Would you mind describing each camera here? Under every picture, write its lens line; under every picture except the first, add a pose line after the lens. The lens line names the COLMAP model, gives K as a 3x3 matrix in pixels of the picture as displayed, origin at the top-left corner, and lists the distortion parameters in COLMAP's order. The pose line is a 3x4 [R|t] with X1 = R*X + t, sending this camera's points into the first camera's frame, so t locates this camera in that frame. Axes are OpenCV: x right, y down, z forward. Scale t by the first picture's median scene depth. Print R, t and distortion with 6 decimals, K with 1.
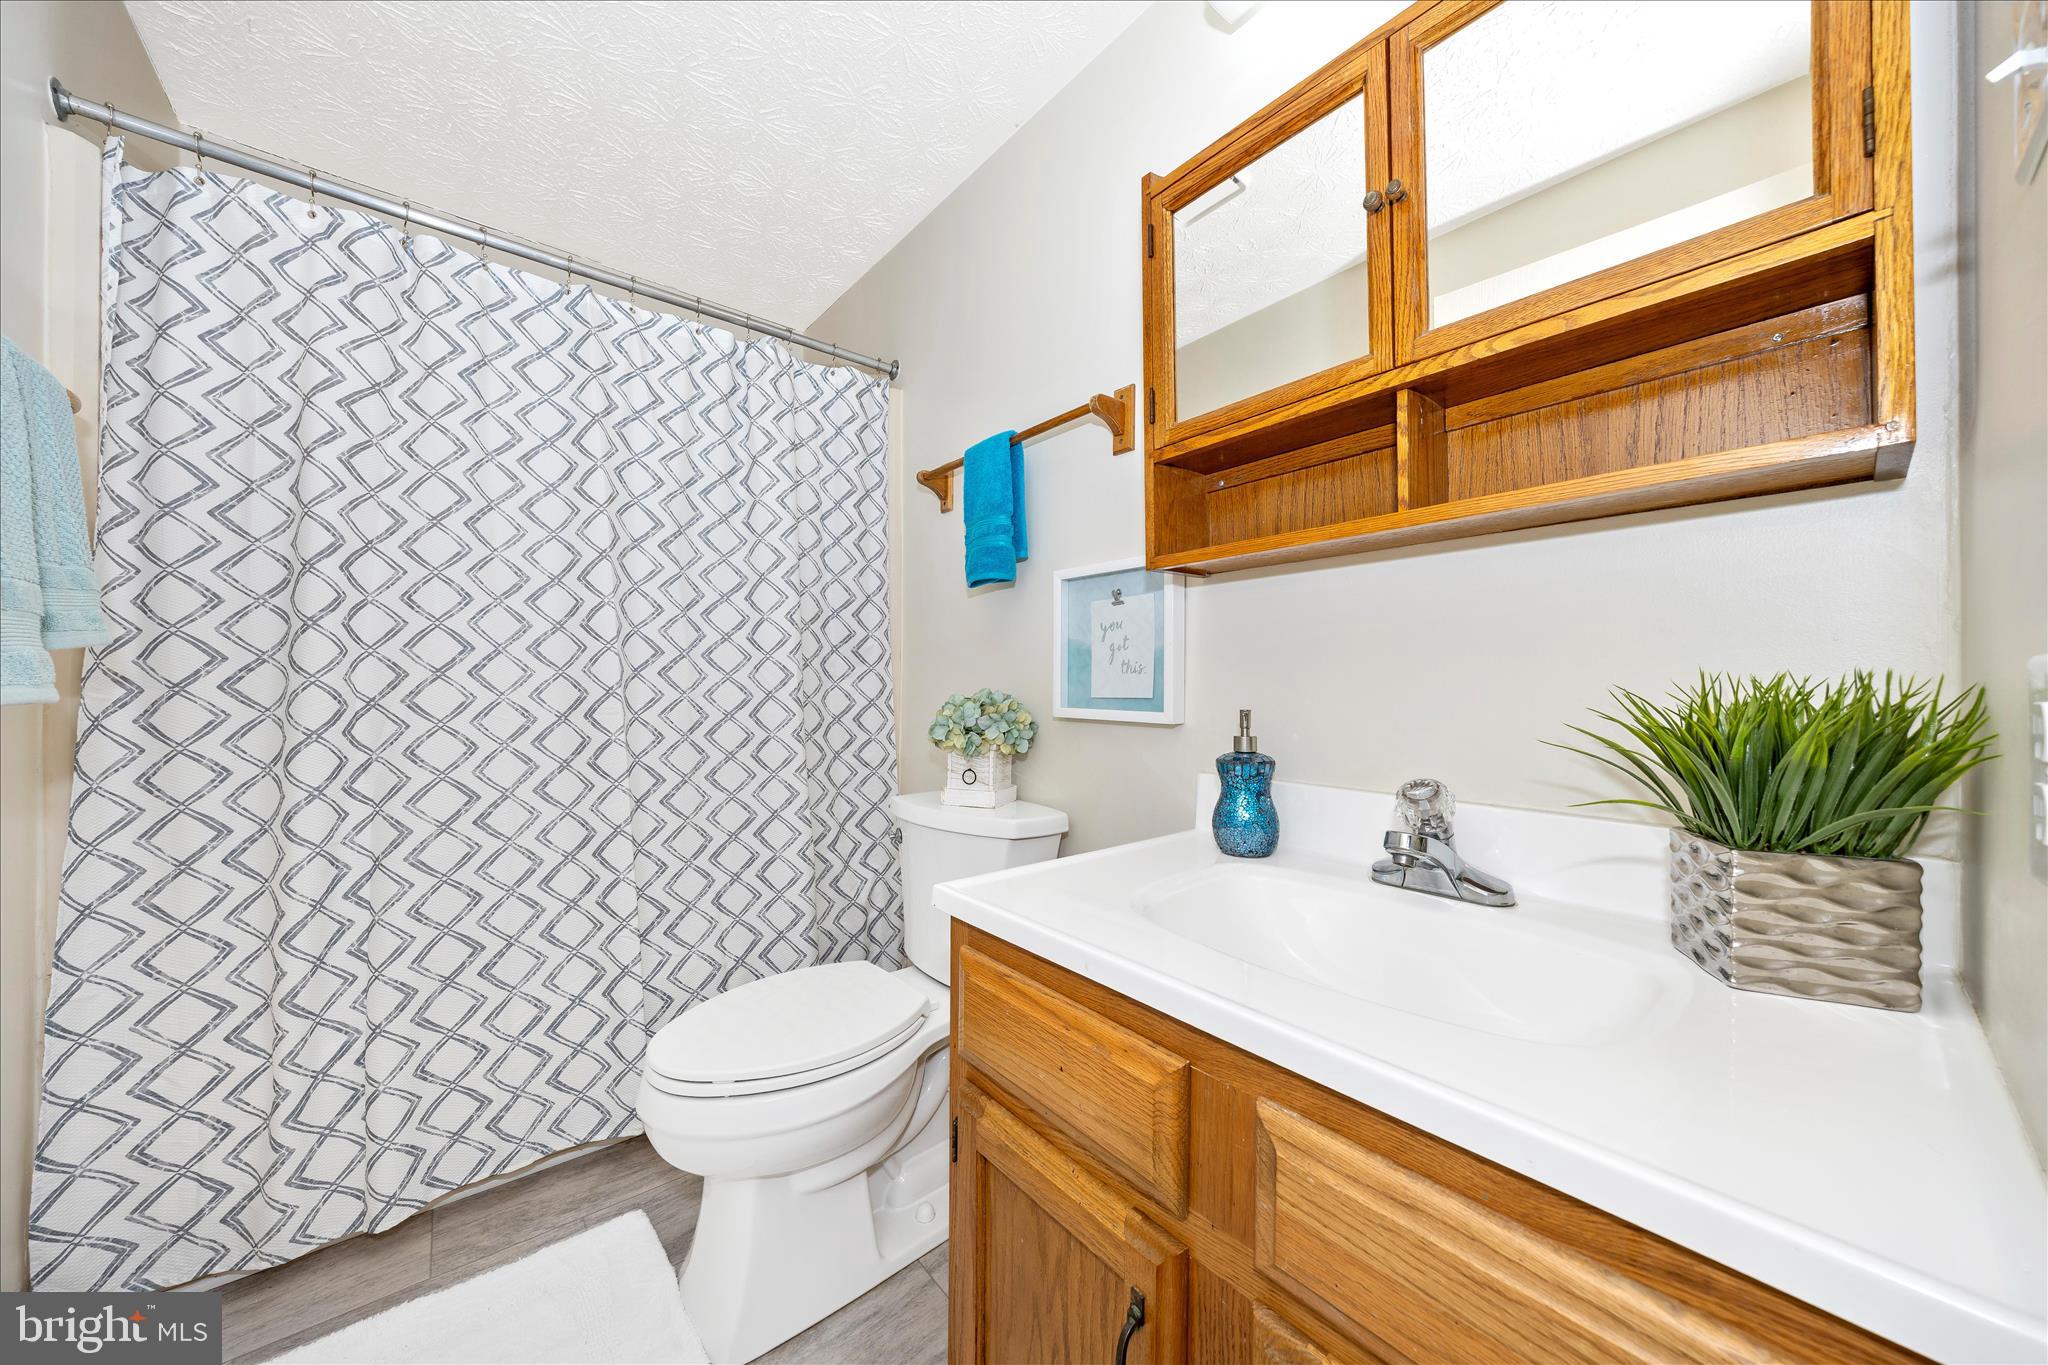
lens RADIAL K [[704.2, 0, 1027.4], [0, 704.2, 675.2], [0, 0, 1]] dist [0.000210, 0.000001]
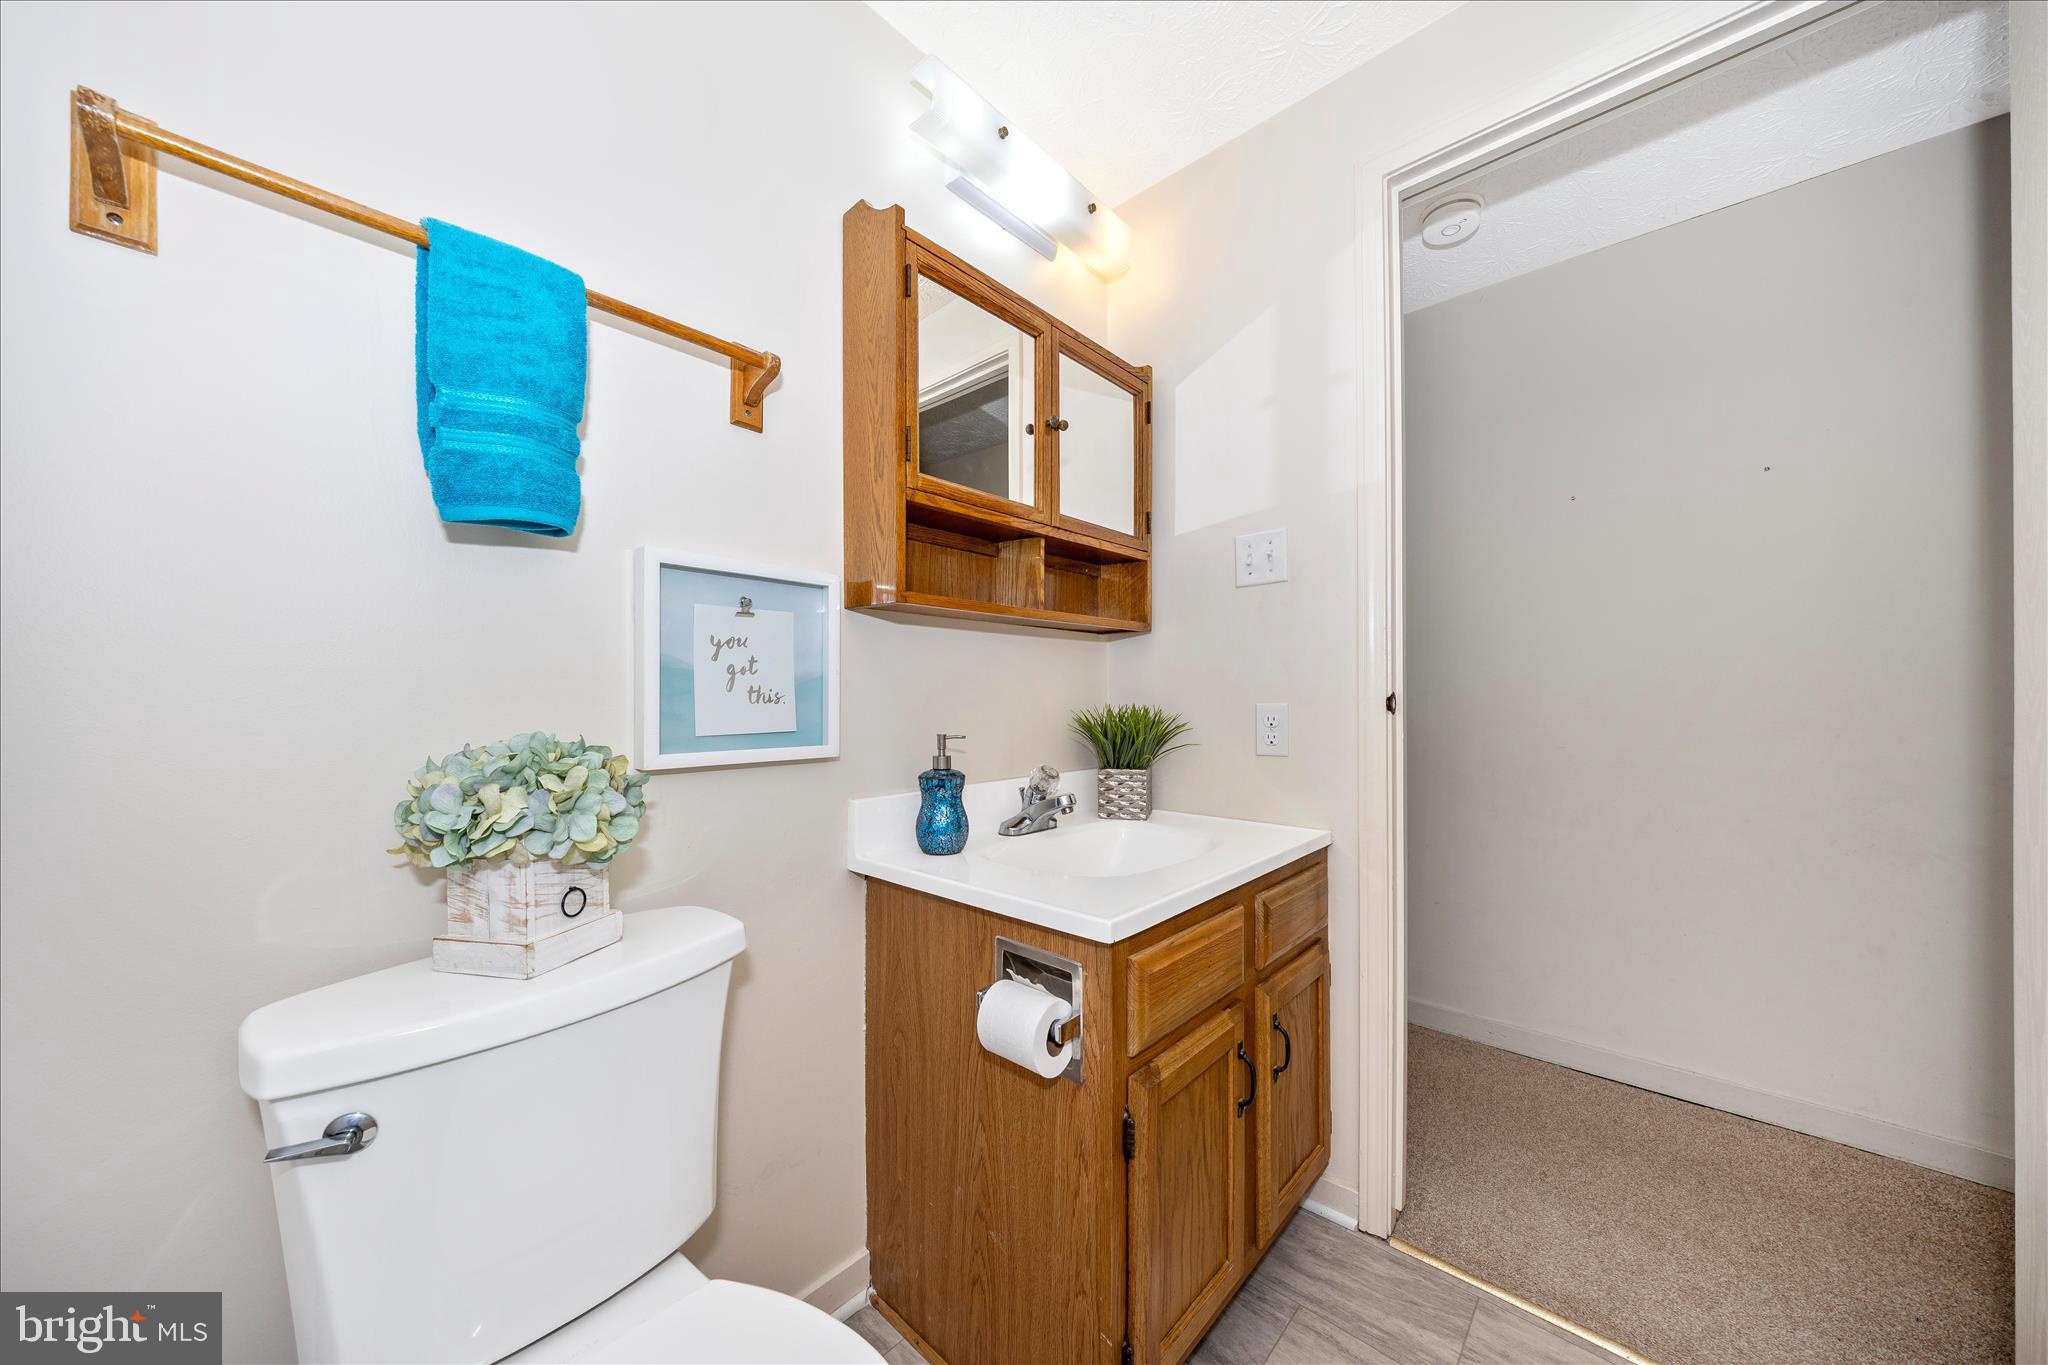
lens RADIAL K [[691.7, 0, 1015.2], [0, 691.7, 693.4], [0, 0, 1]] dist [-0.000791, -0.000052]
pose [[-0.130314, 0.001232, 0.991472, -0.880056], [-0.008234, 0.999963, -0.002325, -0.018228], [-0.991439, -0.008467, -0.130299, 1.024979]]
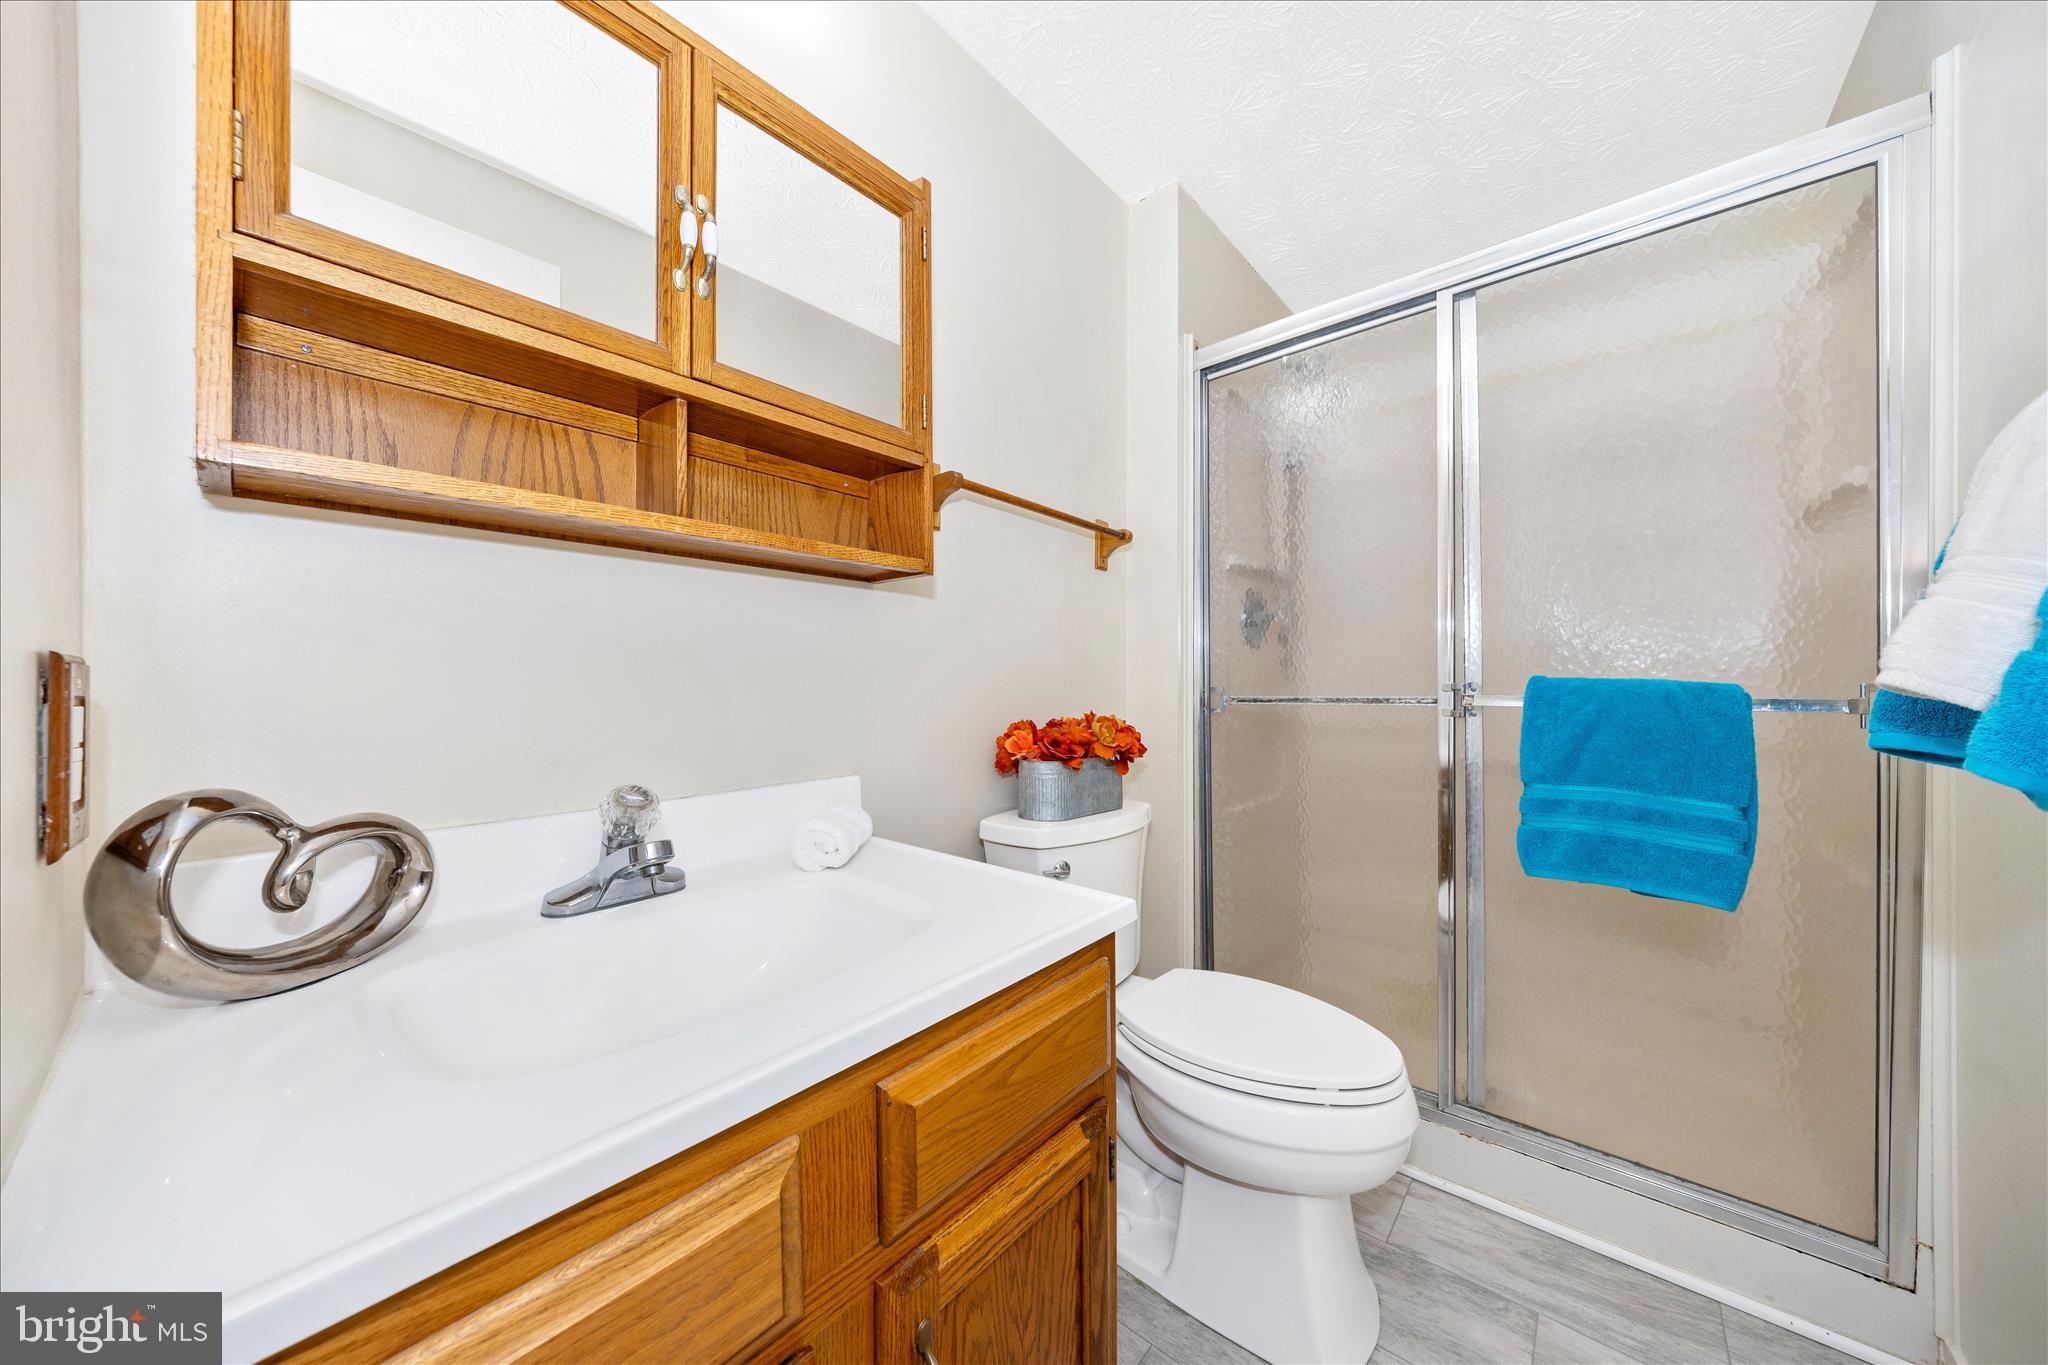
lens RADIAL K [[704.2, 0, 1027.4], [0, 704.2, 675.2], [0, 0, 1]] dist [0.000210, 0.000001]
pose [[-0.154226, 0.014810, 0.987925, -0.427390], [0.002537, 0.999890, -0.014593, 0.004752], [-0.988032, 0.000256, -0.154247, 0.536101]]
